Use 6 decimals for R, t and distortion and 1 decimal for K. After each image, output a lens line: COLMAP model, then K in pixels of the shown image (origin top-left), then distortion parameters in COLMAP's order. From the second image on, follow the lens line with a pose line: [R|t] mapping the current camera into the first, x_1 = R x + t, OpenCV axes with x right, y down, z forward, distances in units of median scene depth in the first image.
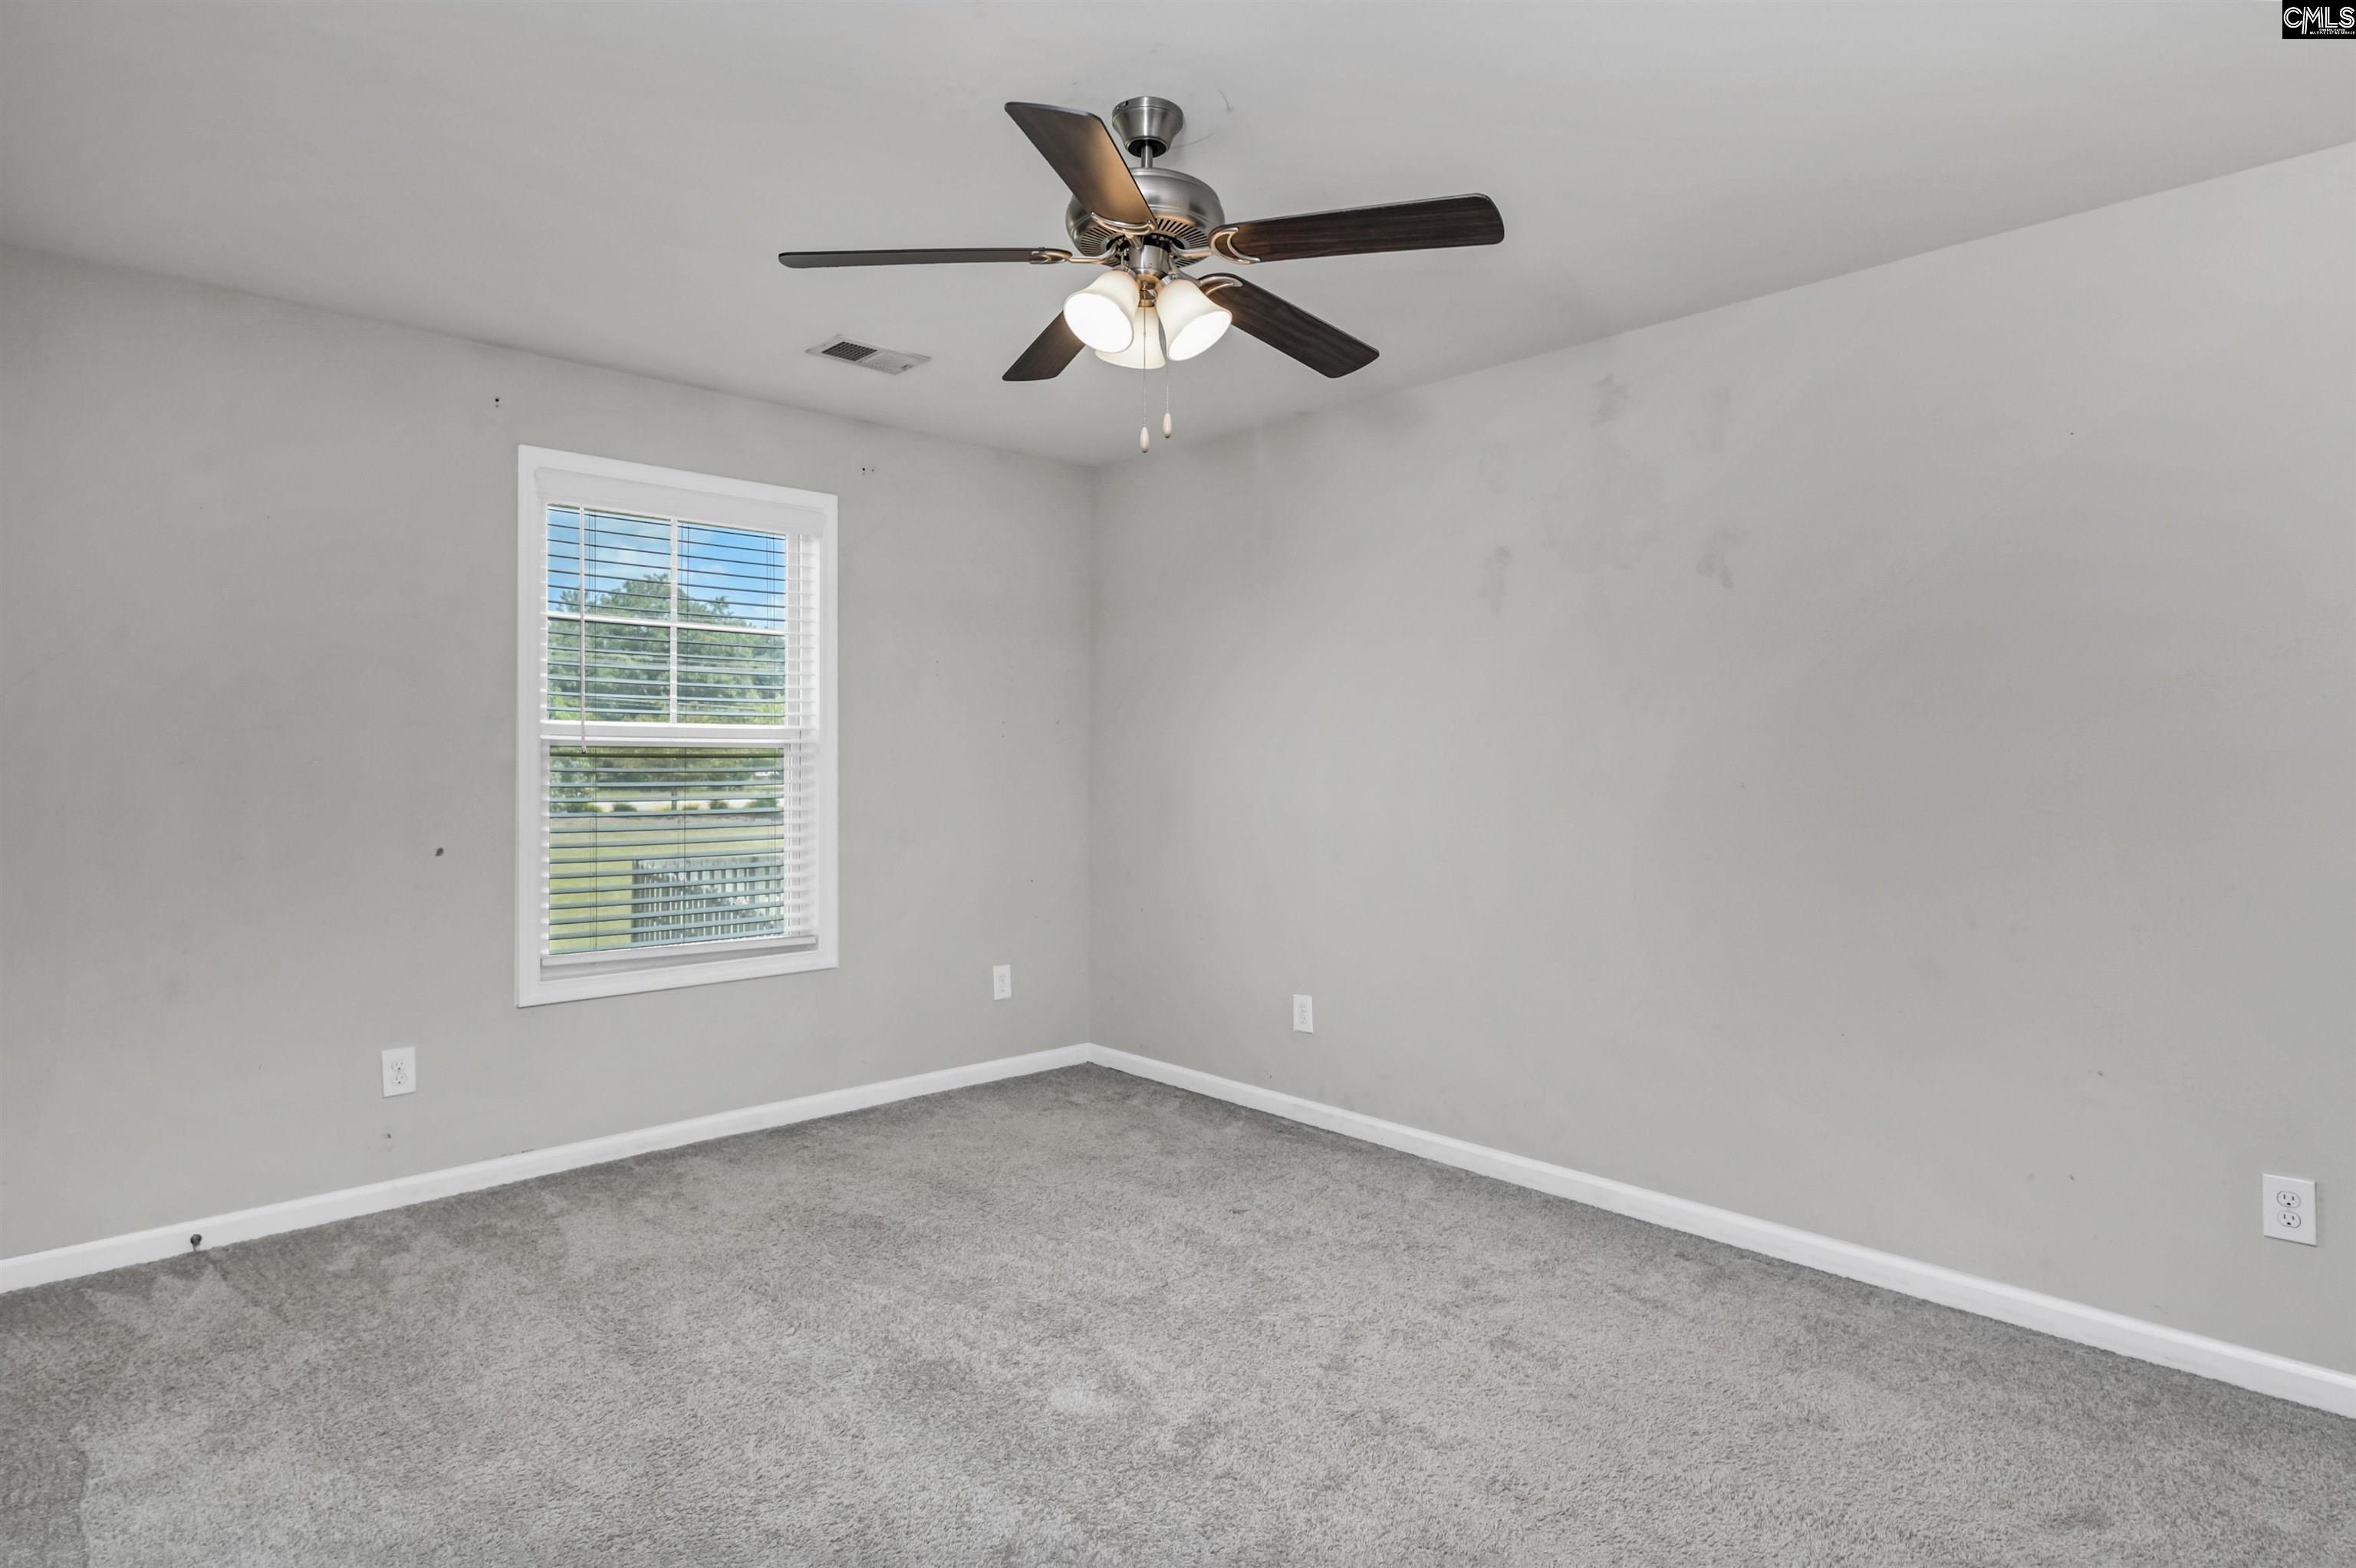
lens RADIAL K [[1258.4, 0, 1179.0], [0, 1258.4, 760.1], [0, 0, 1]] dist [0.007819, -0.008884]
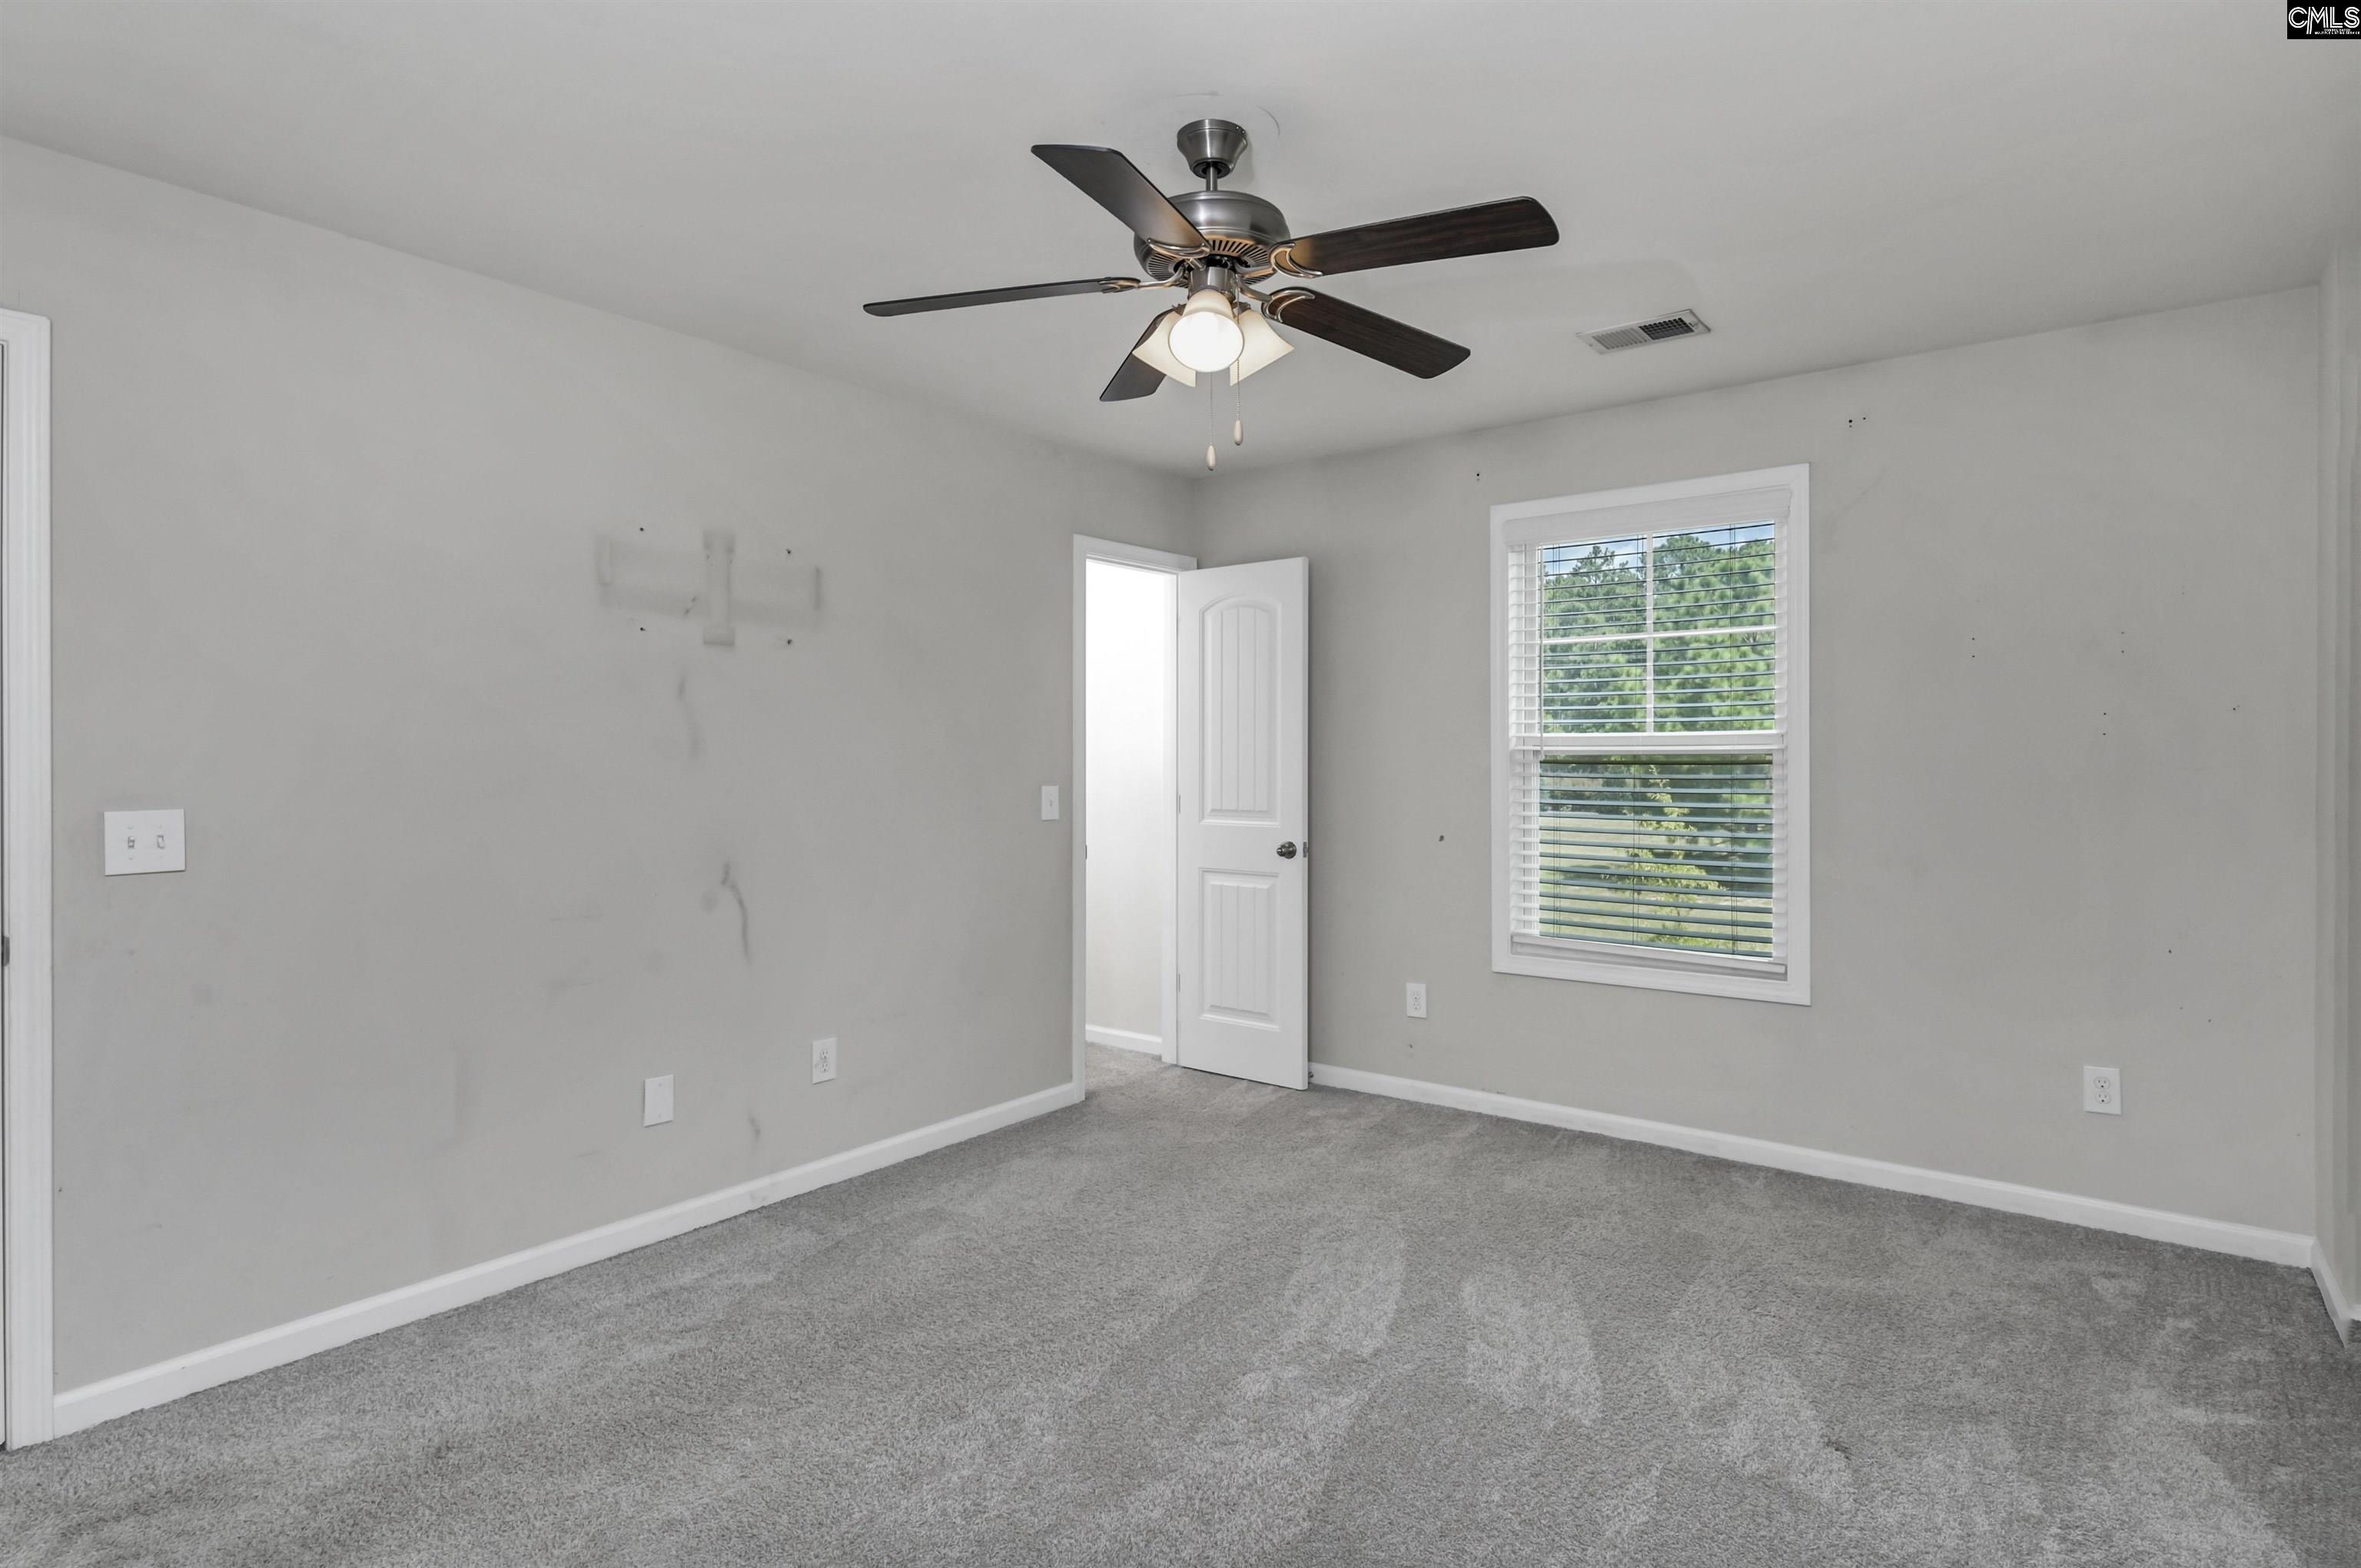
lens RADIAL K [[1261.3, 0, 1181.7], [0, 1261.3, 767.3], [0, 0, 1]] dist [0.007819, -0.008884]
pose [[0.136788, 0.000167, -0.990600, 0.578779], [-0.000761, 1.000000, 0.000063, -0.000119], [0.990600, 0.000745, 0.136788, 0.492103]]
